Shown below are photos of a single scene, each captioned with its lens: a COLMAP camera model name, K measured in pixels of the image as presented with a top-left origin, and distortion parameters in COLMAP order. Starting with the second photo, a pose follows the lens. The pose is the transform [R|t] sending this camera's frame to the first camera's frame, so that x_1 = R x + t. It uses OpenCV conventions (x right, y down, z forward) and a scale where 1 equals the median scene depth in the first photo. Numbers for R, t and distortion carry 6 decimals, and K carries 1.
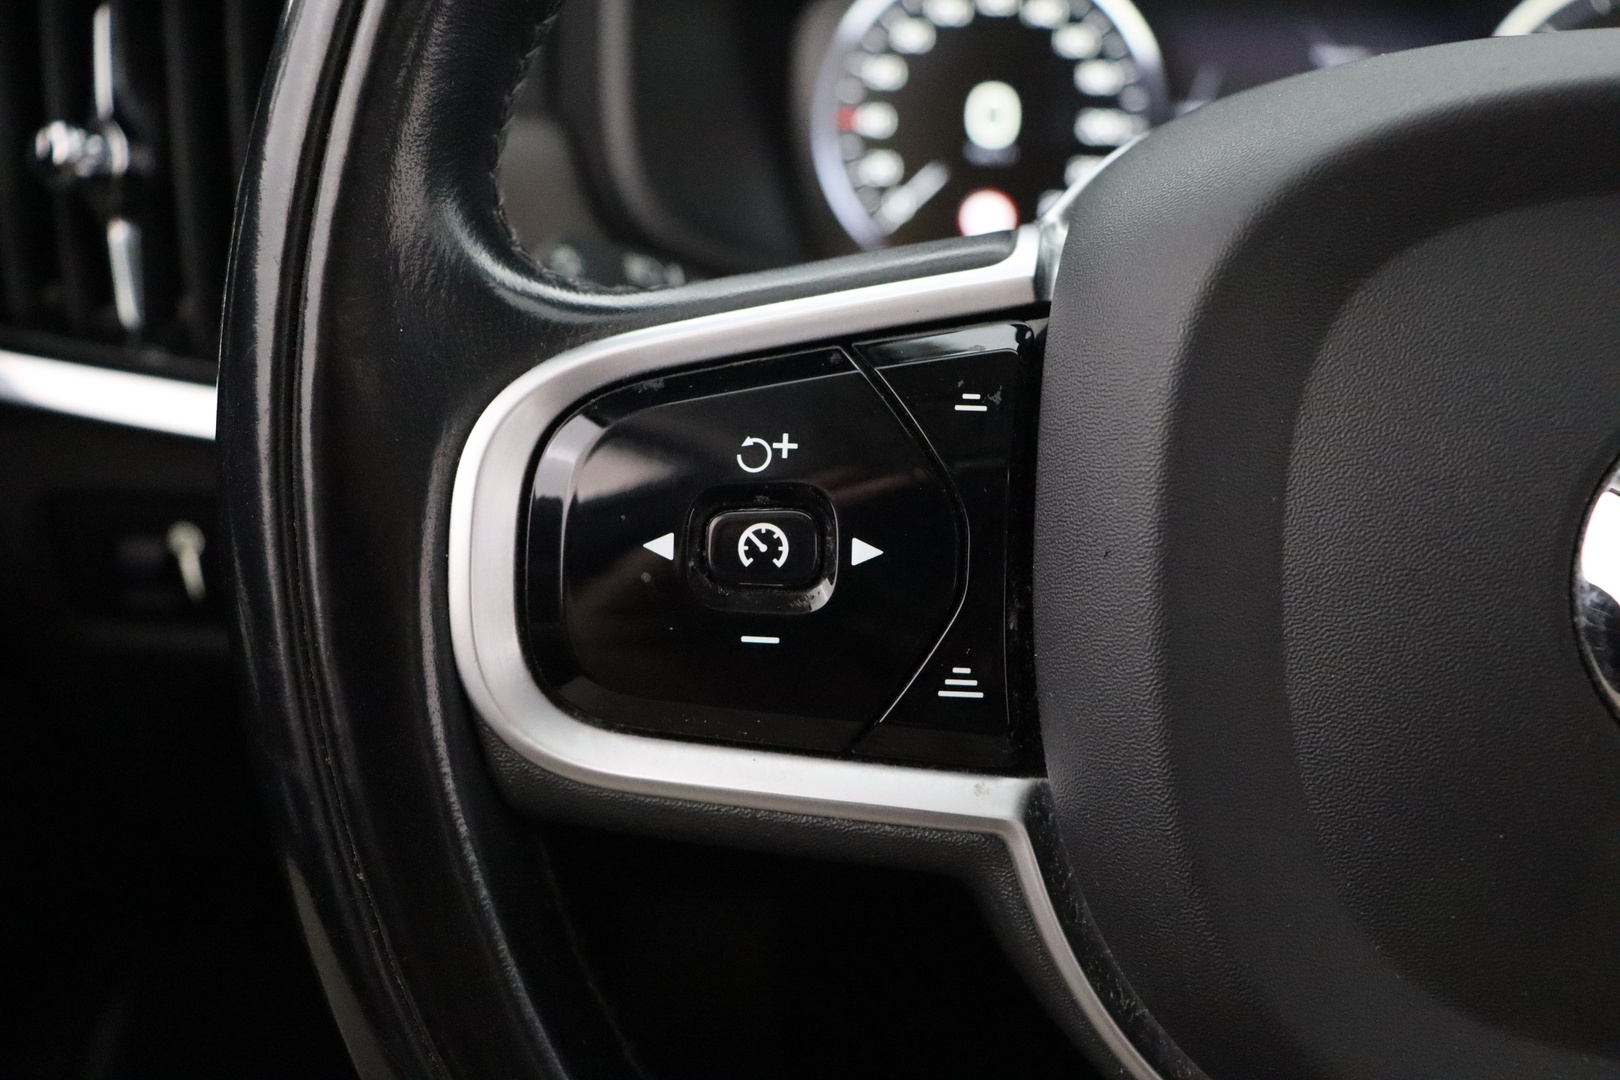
lens RADIAL K [[1800.9, 0, 814.4], [0, 1800.9, 536.0], [0, 0, 1]] dist [-0.042337, 0.000000]
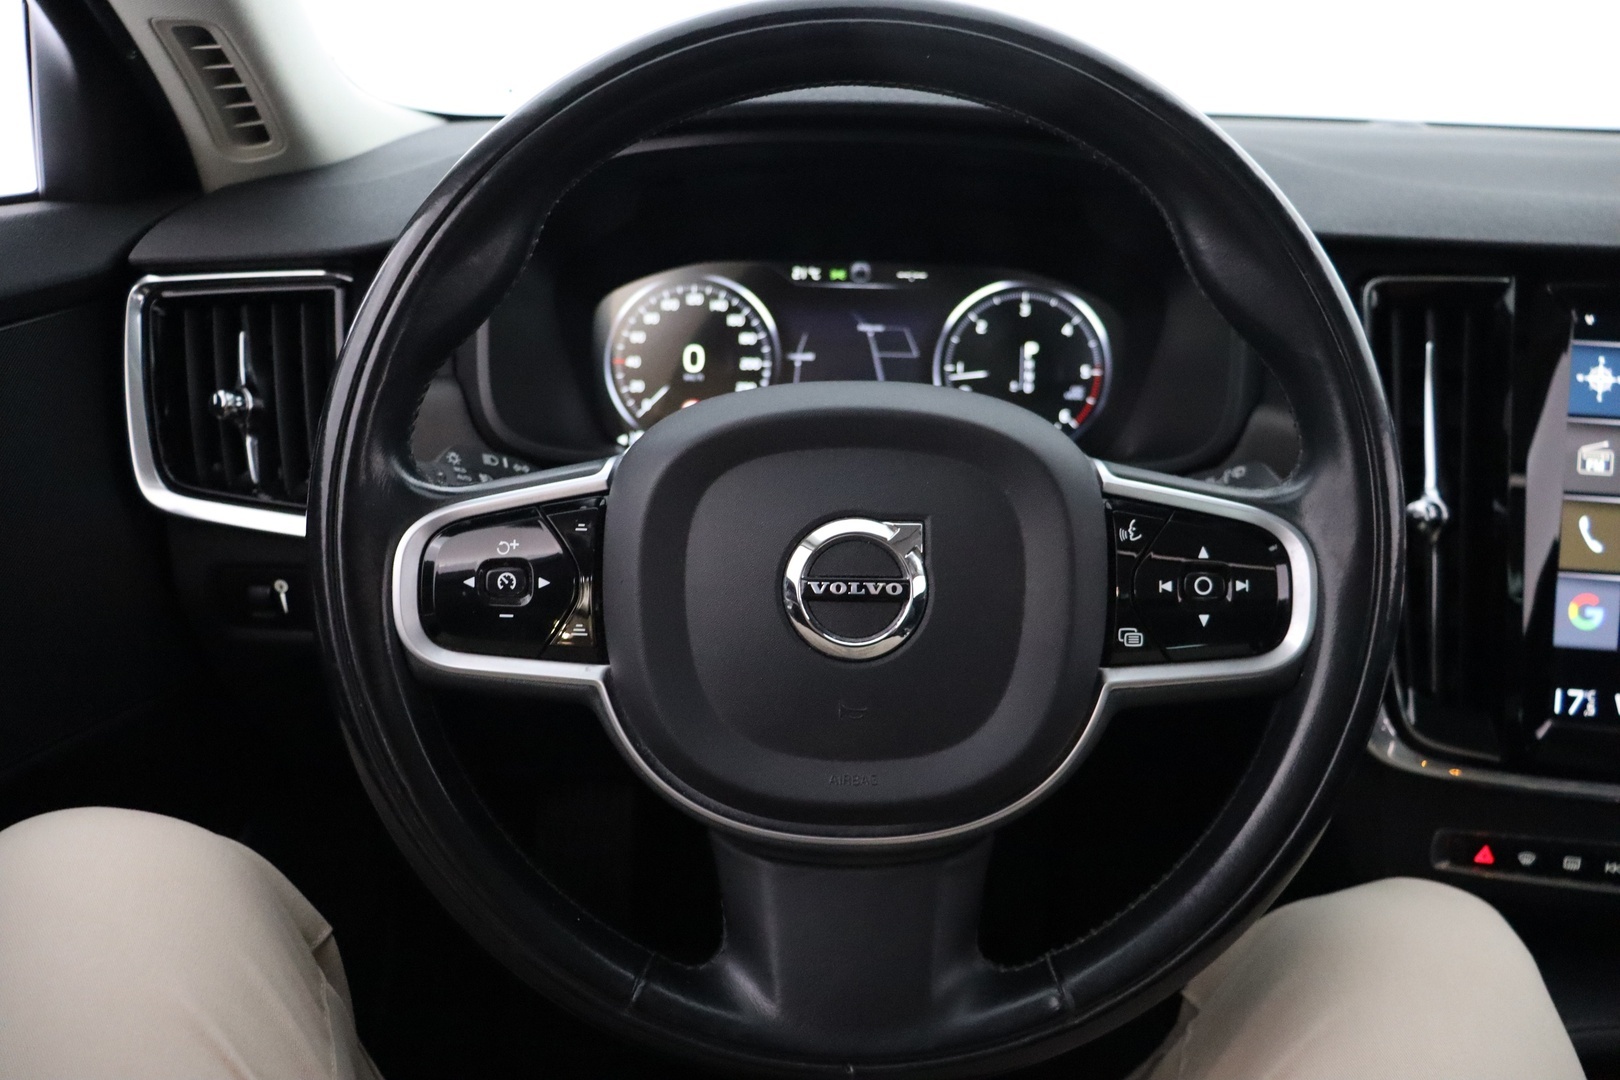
lens RADIAL K [[1365.1, 0, 808.1], [0, 1365.1, 540.2], [0, 0, 1]] dist [-0.164810, 0.092241]
pose [[0.997853, -0.017518, 0.063102, 0.290400], [0.019396, 0.999383, -0.029273, 0.011741], [-0.062551, 0.030434, 0.997578, -1.042920]]
